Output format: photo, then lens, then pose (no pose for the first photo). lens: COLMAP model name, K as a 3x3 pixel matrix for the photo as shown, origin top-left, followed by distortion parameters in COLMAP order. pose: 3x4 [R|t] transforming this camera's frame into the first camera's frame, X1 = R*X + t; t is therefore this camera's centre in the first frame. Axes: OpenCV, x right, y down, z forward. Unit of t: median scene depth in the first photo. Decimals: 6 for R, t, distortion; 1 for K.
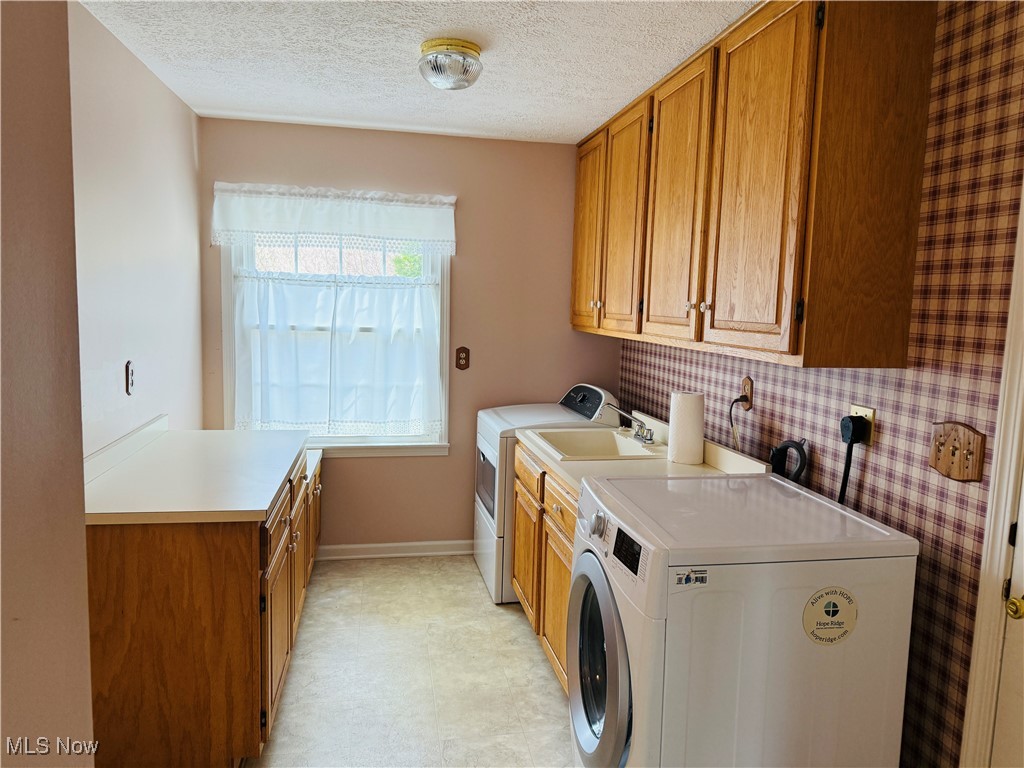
lens RADIAL K [[714.6, 0, 512.0], [0, 714.6, 384.0], [0, 0, 1]] dist [0.084065, -0.089200]
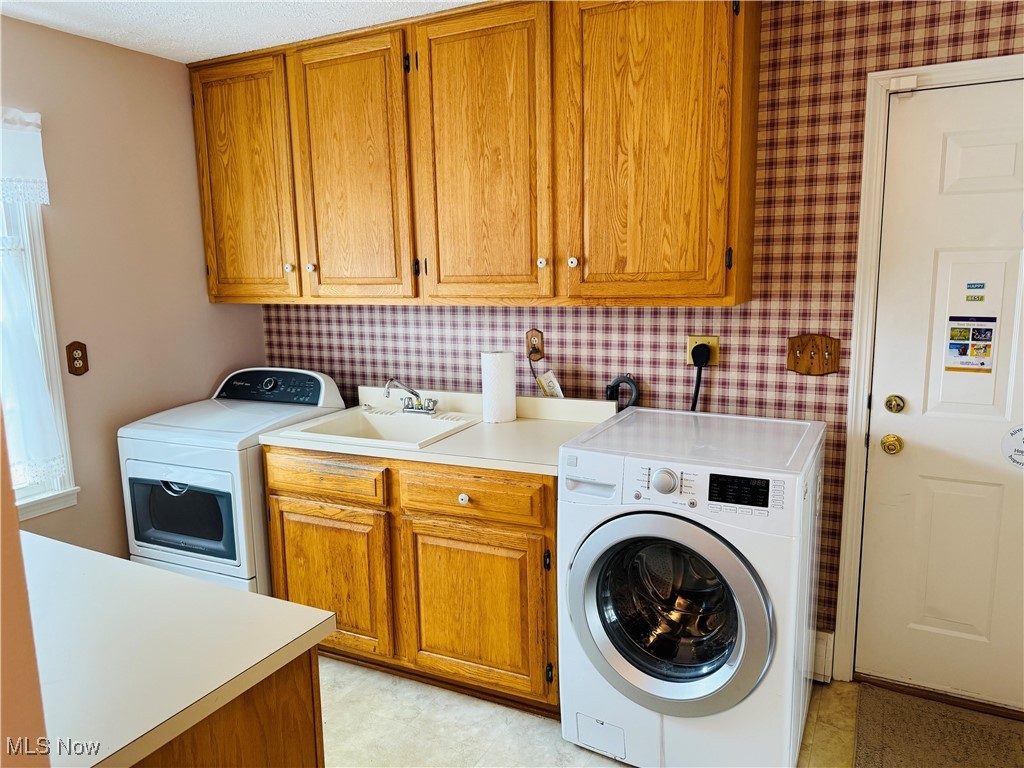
lens RADIAL K [[714.6, 0, 512.0], [0, 714.6, 384.0], [0, 0, 1]] dist [0.084065, -0.089200]
pose [[0.618726, -0.167541, 0.767533, -0.418547], [0.130733, 0.985330, 0.109696, -0.040806], [-0.774653, 0.032471, 0.631553, 0.295454]]
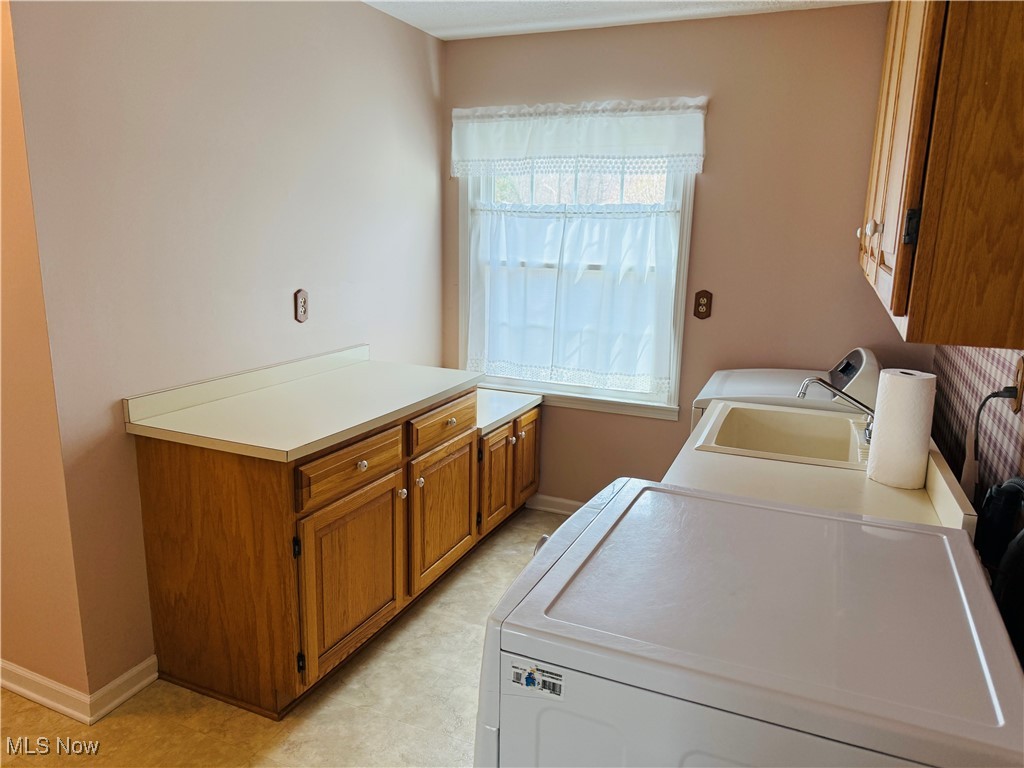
lens RADIAL K [[712.1, 0, 509.3], [0, 712.1, 392.9], [0, 0, 1]] dist [0.140717, -0.231735]
pose [[0.833757, 0.113031, -0.540438, 0.240632], [-0.064701, 0.992079, 0.107672, -0.012348], [0.548328, -0.054805, 0.834466, 0.231814]]
